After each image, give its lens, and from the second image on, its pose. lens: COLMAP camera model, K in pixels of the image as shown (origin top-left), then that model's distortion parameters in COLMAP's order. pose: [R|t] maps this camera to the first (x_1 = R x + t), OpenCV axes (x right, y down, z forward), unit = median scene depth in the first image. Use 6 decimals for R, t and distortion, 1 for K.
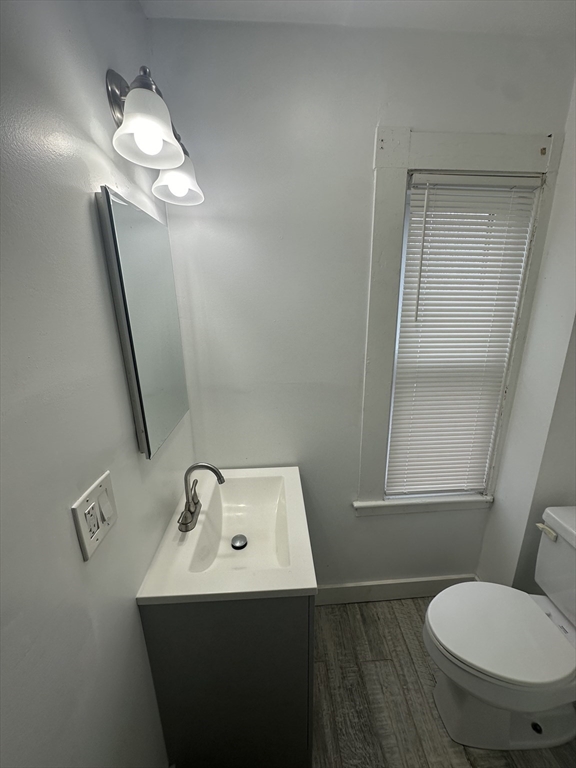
lens RADIAL K [[305.5, 0, 293.4], [0, 305.5, 383.8], [0, 0, 1]] dist [-0.002694, 0.000242]
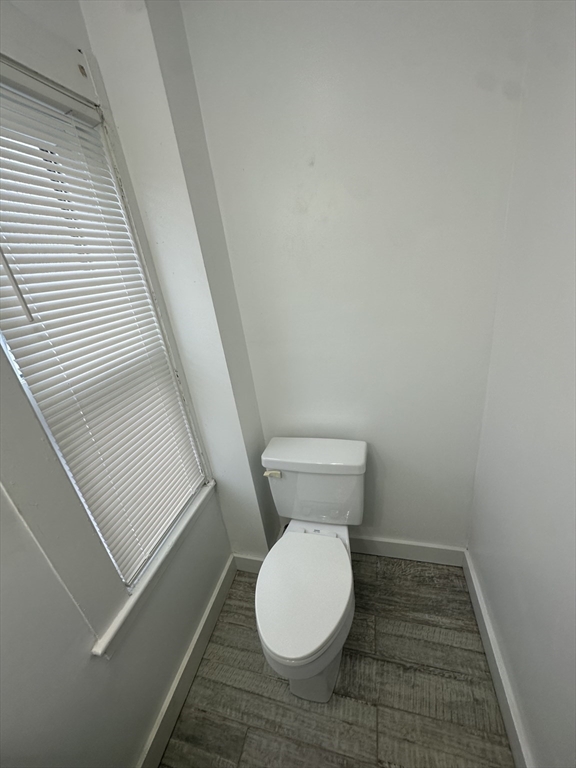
lens RADIAL K [[305.5, 0, 286.5], [0, 305.5, 385.0], [0, 0, 1]] dist [-0.002694, 0.000242]
pose [[0.313186, -0.394509, 0.863873, 0.016811], [0.373631, 0.887464, 0.269827, -0.073067], [-0.873106, 0.238264, 0.425343, 0.359372]]
